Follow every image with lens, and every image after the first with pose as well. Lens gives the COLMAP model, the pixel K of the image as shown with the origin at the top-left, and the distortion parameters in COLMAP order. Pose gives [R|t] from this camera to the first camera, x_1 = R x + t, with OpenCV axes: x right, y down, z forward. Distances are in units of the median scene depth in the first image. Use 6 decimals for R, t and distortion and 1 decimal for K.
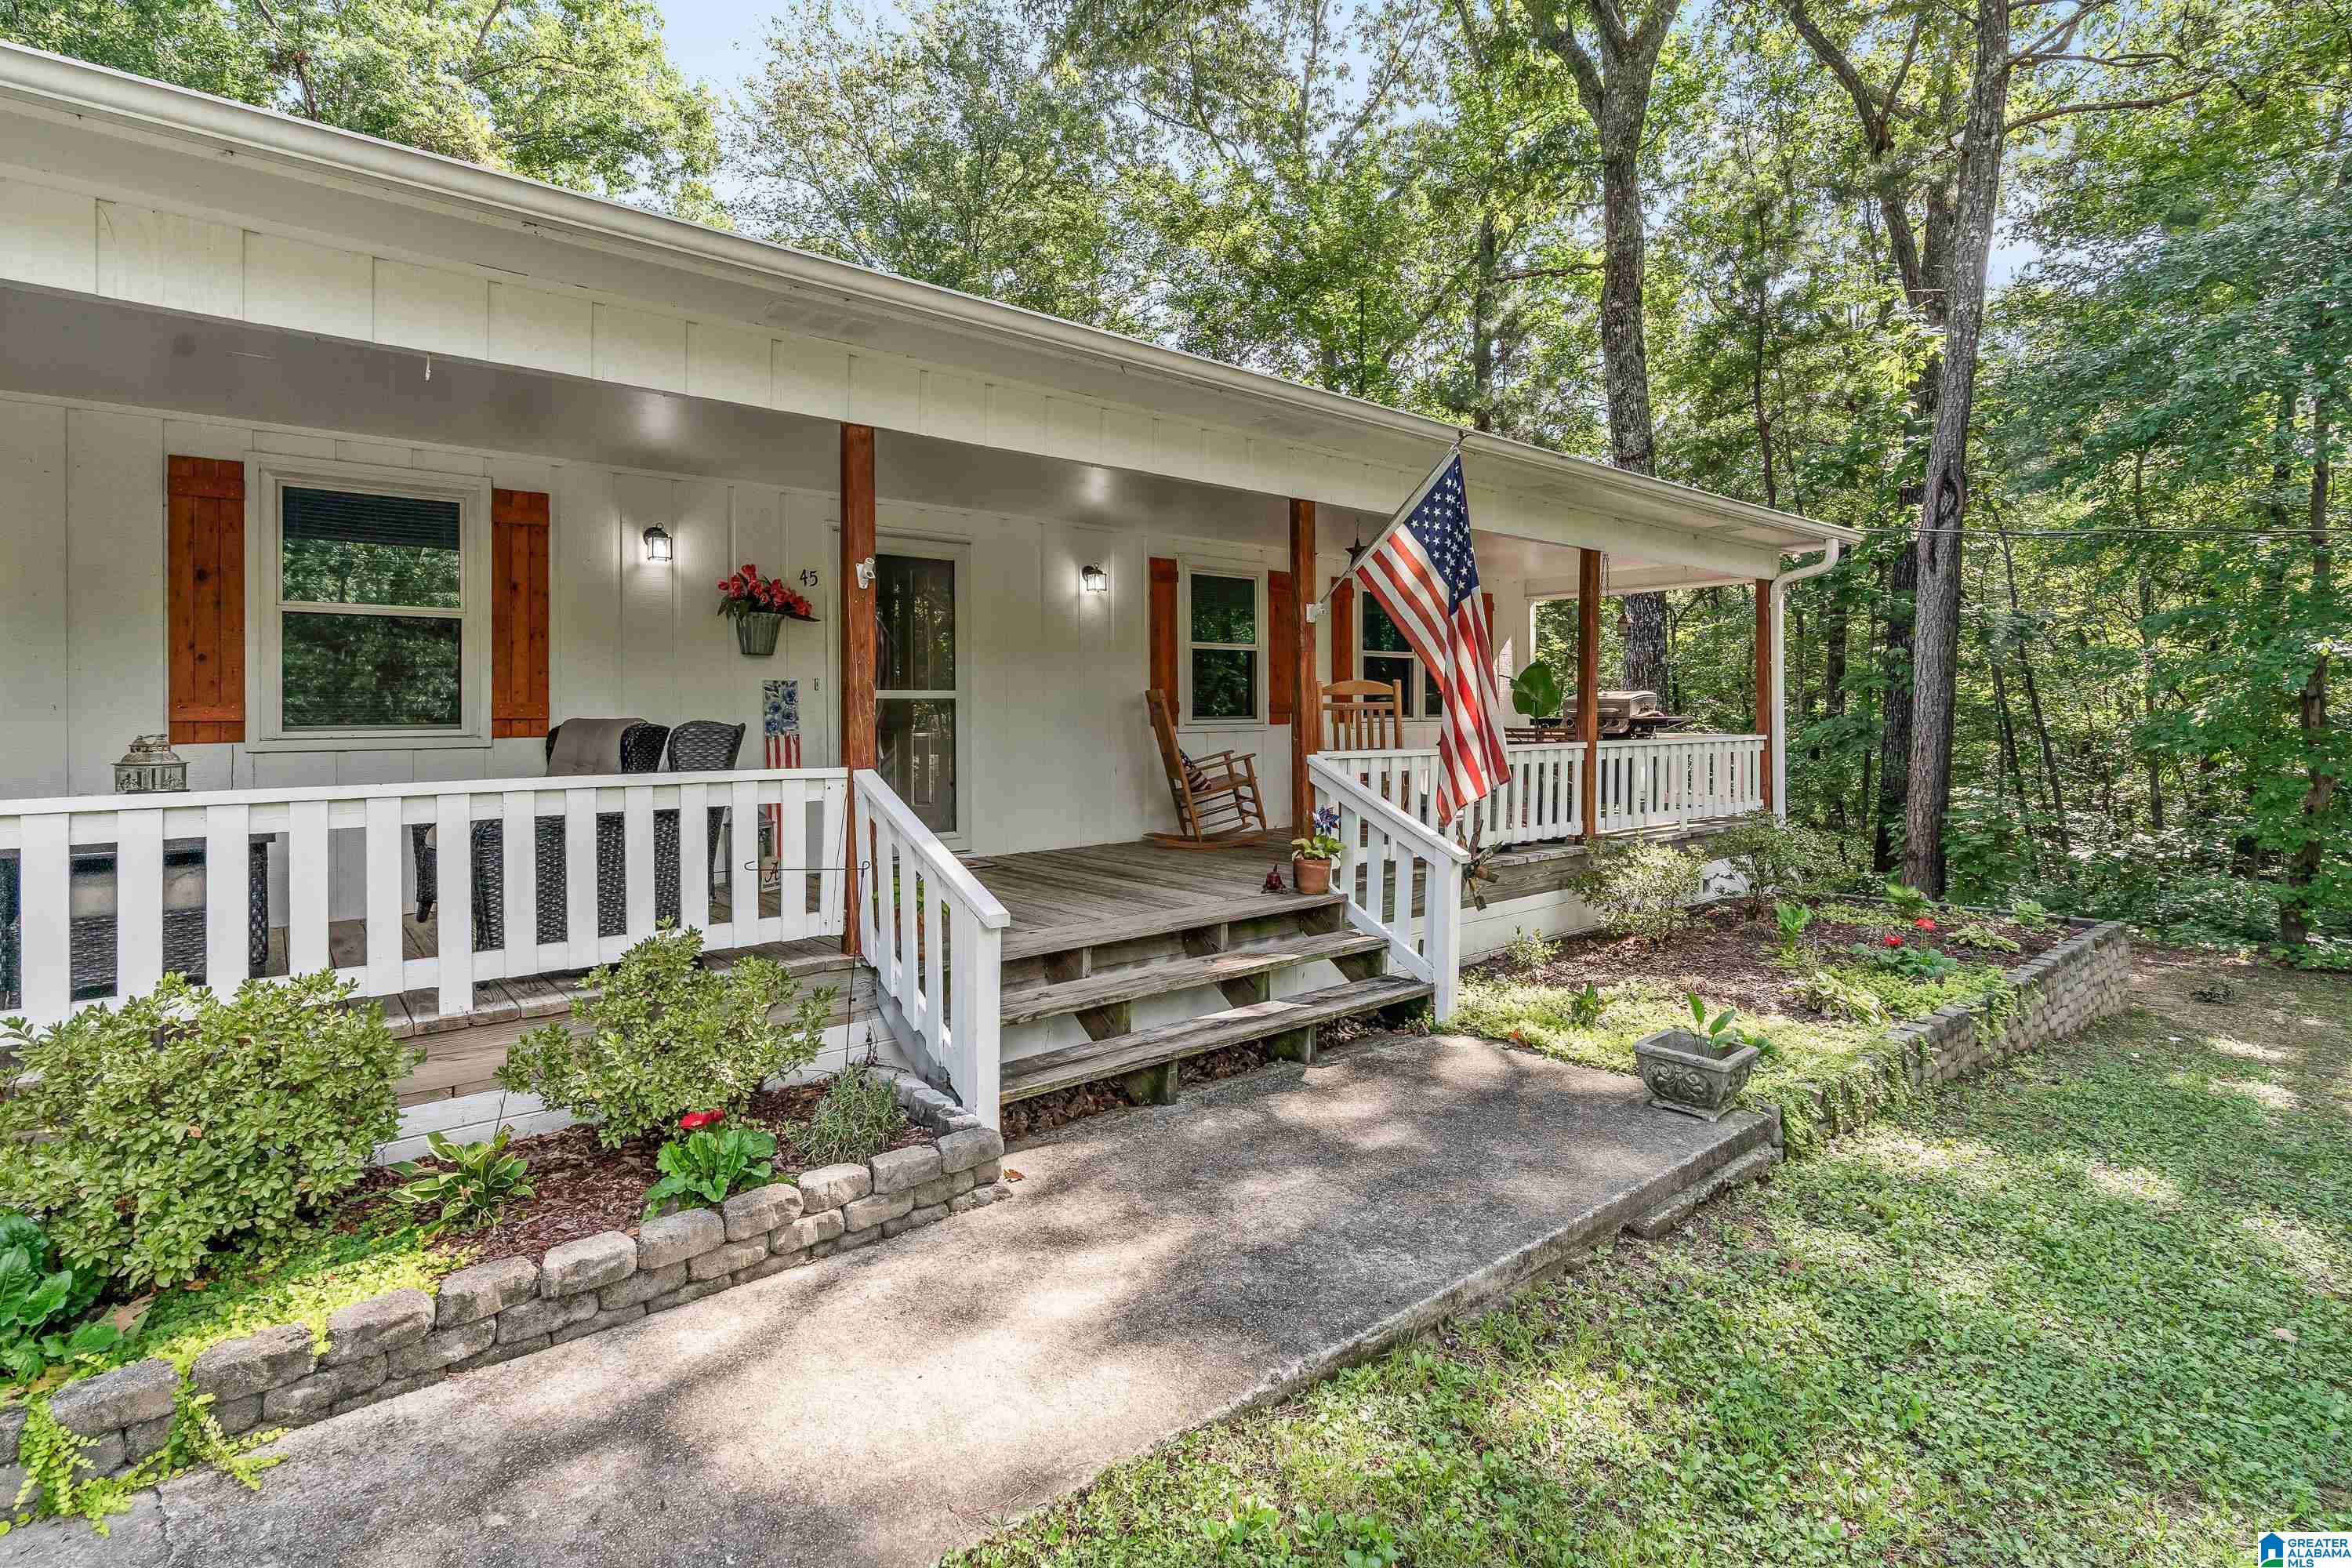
lens RADIAL K [[1107.1, 0, 1168.1], [0, 1107.1, 711.8], [0, 0, 1]] dist [-0.003912, -0.000359]
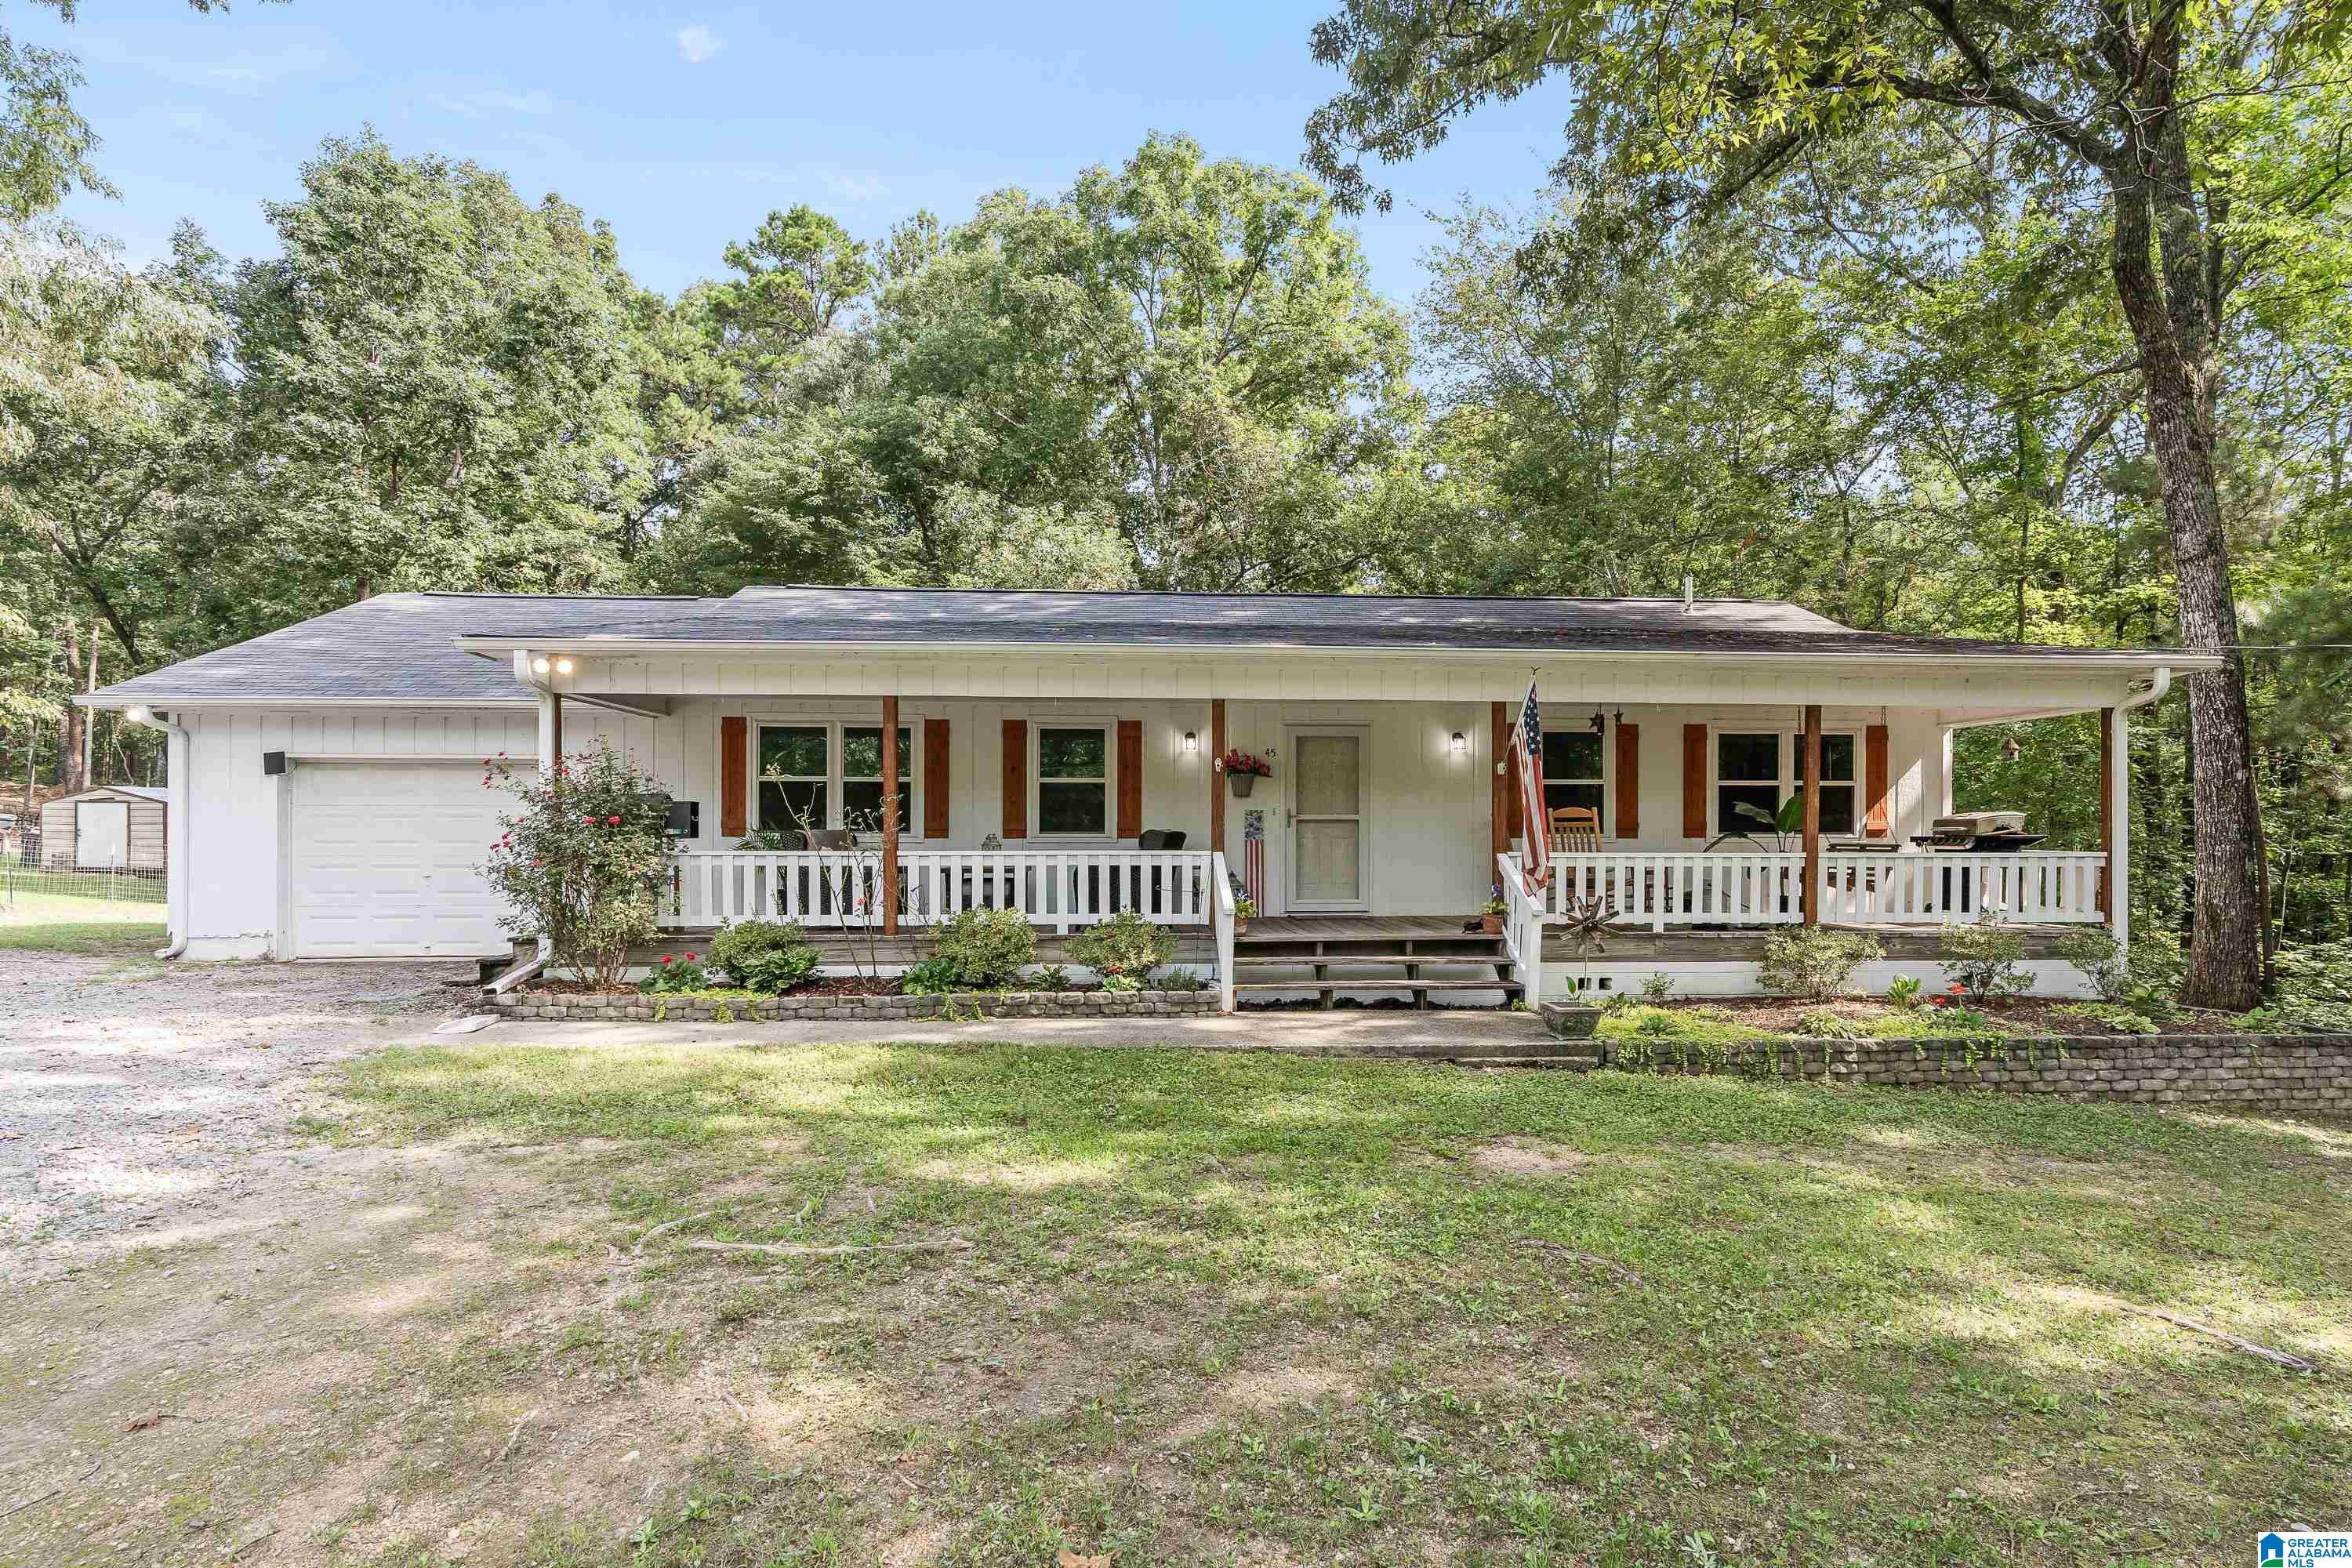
lens RADIAL K [[1185.9, 0, 1217.7], [0, 1185.9, 825.3], [0, 0, 1]] dist [-0.002230, 0.000084]
pose [[0.811476, 0.002933, -0.584378, 0.755426], [-0.004839, 0.999987, -0.001701, 0.000910], [0.584365, 0.004208, 0.811480, -0.636664]]
